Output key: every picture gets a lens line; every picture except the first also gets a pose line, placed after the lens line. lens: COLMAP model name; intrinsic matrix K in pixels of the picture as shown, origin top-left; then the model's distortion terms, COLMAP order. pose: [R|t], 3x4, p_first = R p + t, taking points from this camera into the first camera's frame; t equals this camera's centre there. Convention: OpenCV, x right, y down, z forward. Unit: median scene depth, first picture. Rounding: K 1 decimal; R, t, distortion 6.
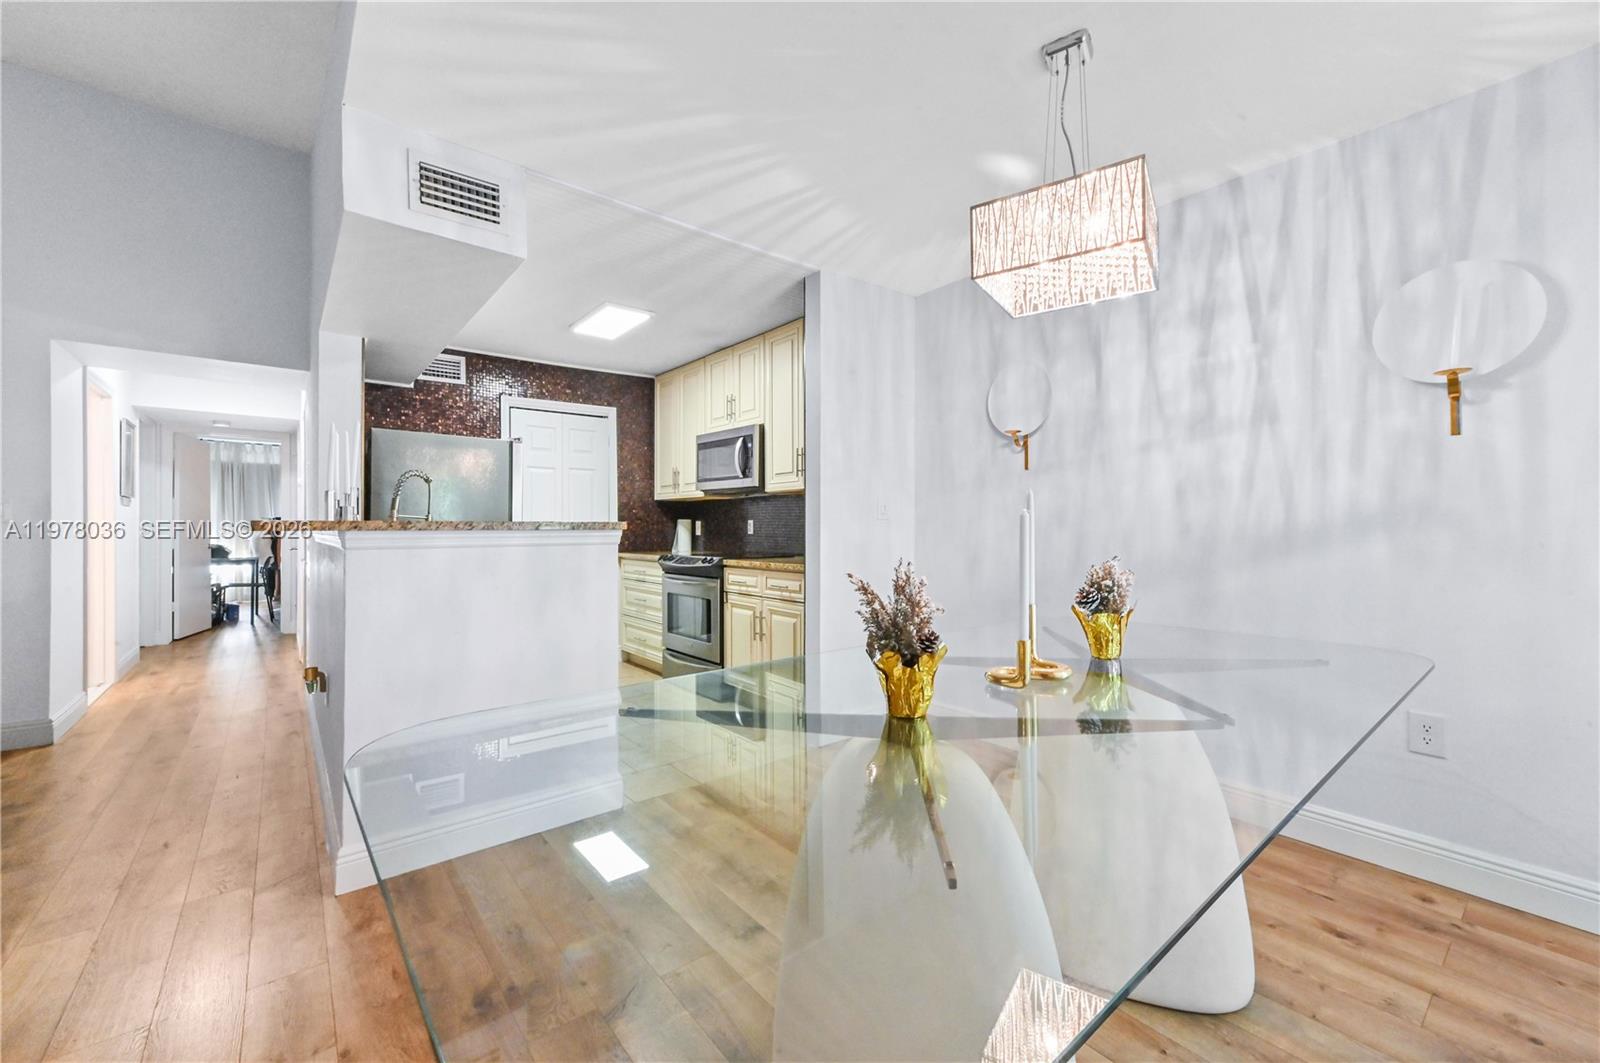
lens RADIAL K [[624.3, 0, 804.8], [0, 624.3, 549.8], [0, 0, 1]] dist [0.003085, -0.001262]
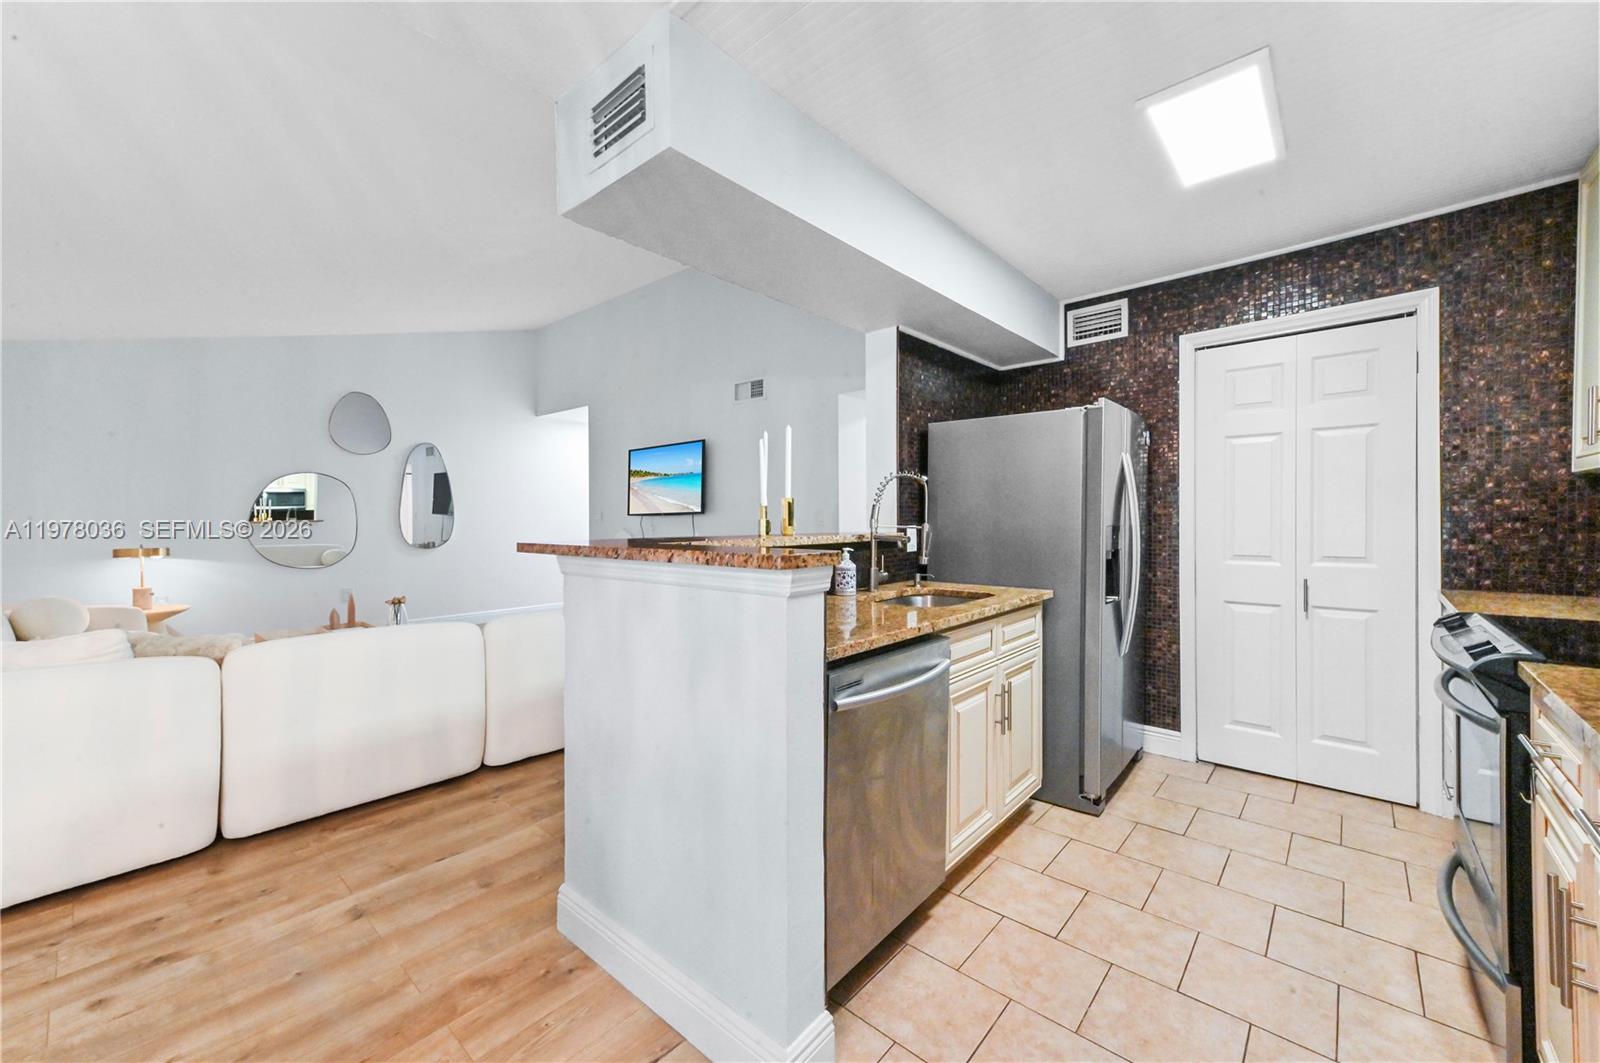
lens RADIAL K [[624.3, 0, 797.0], [0, 624.3, 520.8], [0, 0, 1]] dist [0.003085, -0.001262]
pose [[0.146158, 0.003338, -0.989256, 0.105541], [-0.029348, 0.999569, -0.000963, -0.037073], [0.988826, 0.029173, 0.146192, 0.491641]]
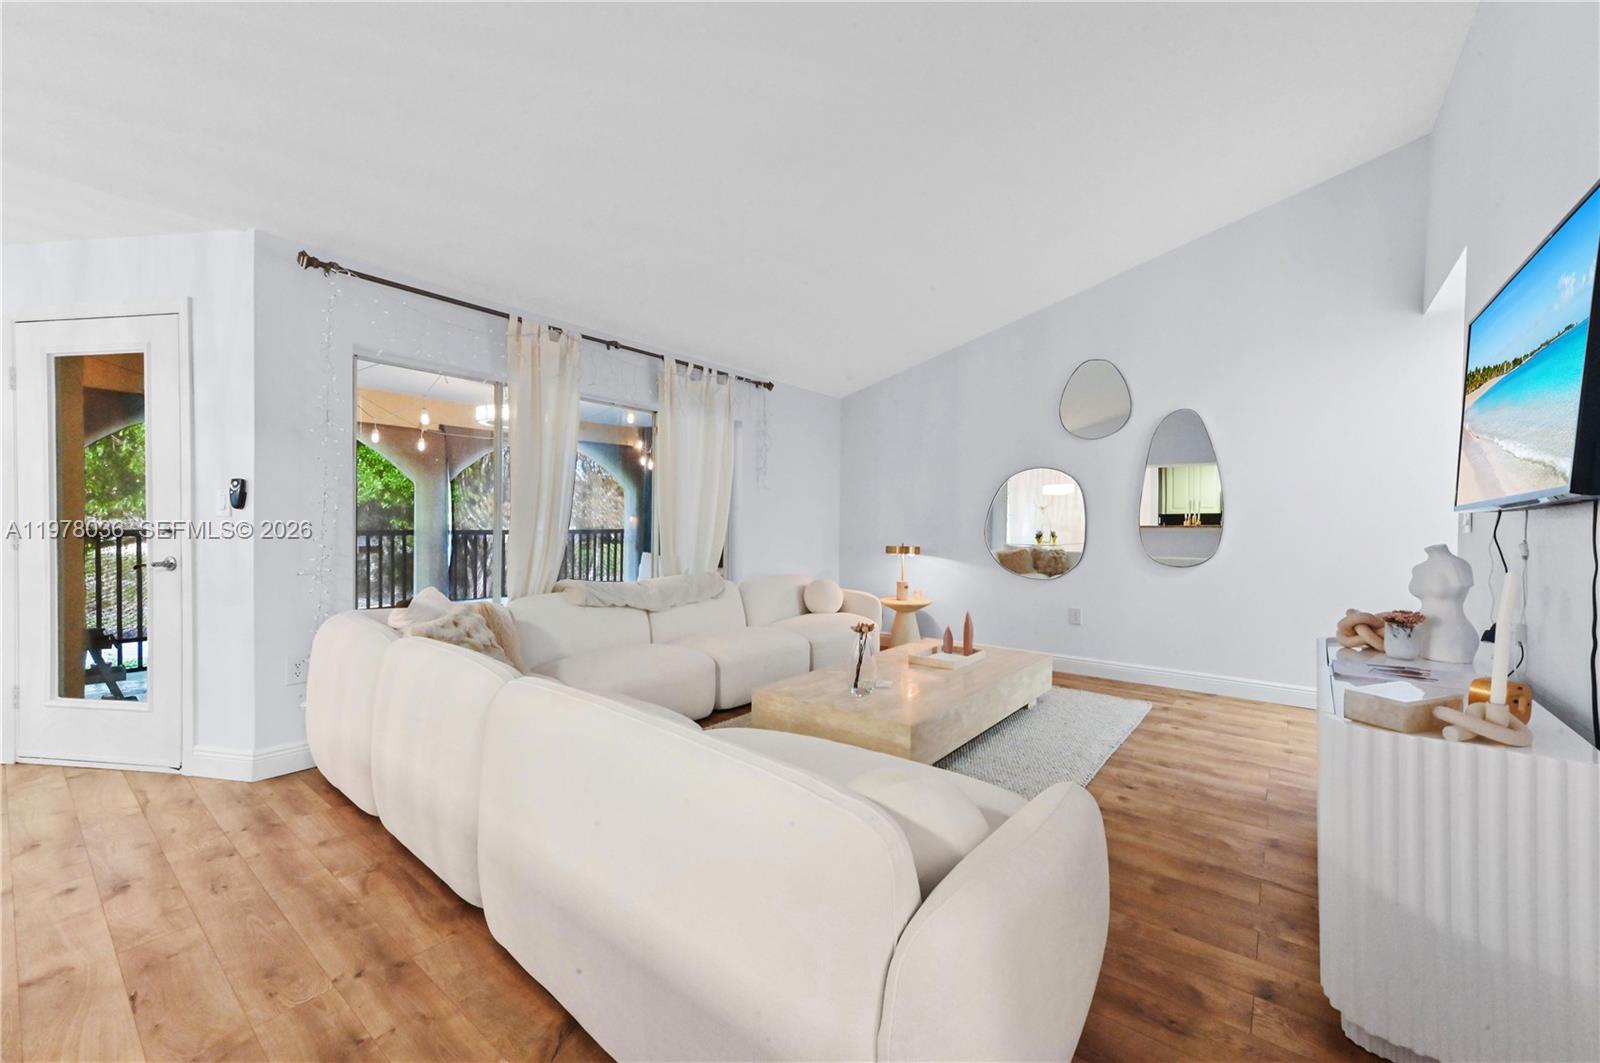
lens RADIAL K [[624.3, 0, 817.5], [0, 624.3, 506.7], [0, 0, 1]] dist [0.003085, -0.001262]
pose [[-0.973669, -0.019713, -0.227114, -0.647933], [-0.019822, 0.999802, -0.001800, -0.029047], [0.227105, 0.002749, -0.973866, 0.685778]]
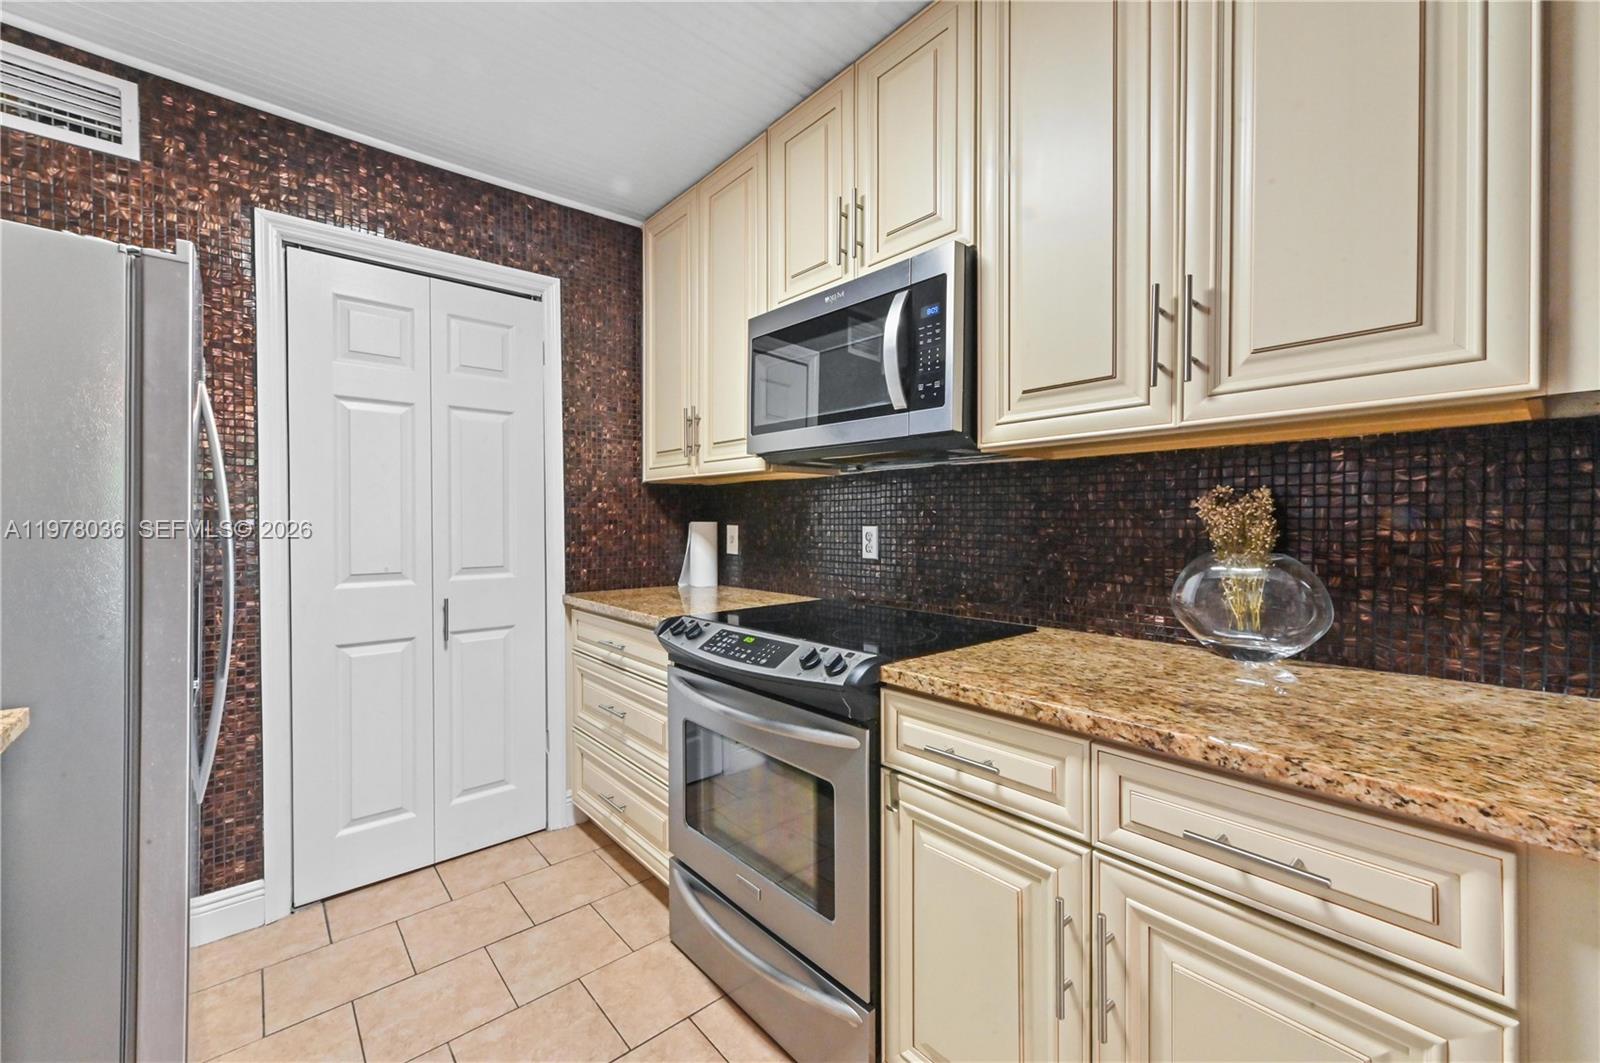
lens RADIAL K [[624.3, 0, 796.2], [0, 624.3, 532.2], [0, 0, 1]] dist [0.003085, -0.001262]
pose [[0.999659, 0.000597, 0.026102, -0.153179], [-0.000130, 0.999840, -0.017864, -0.036740], [-0.026109, 0.017855, 0.999500, 0.585993]]
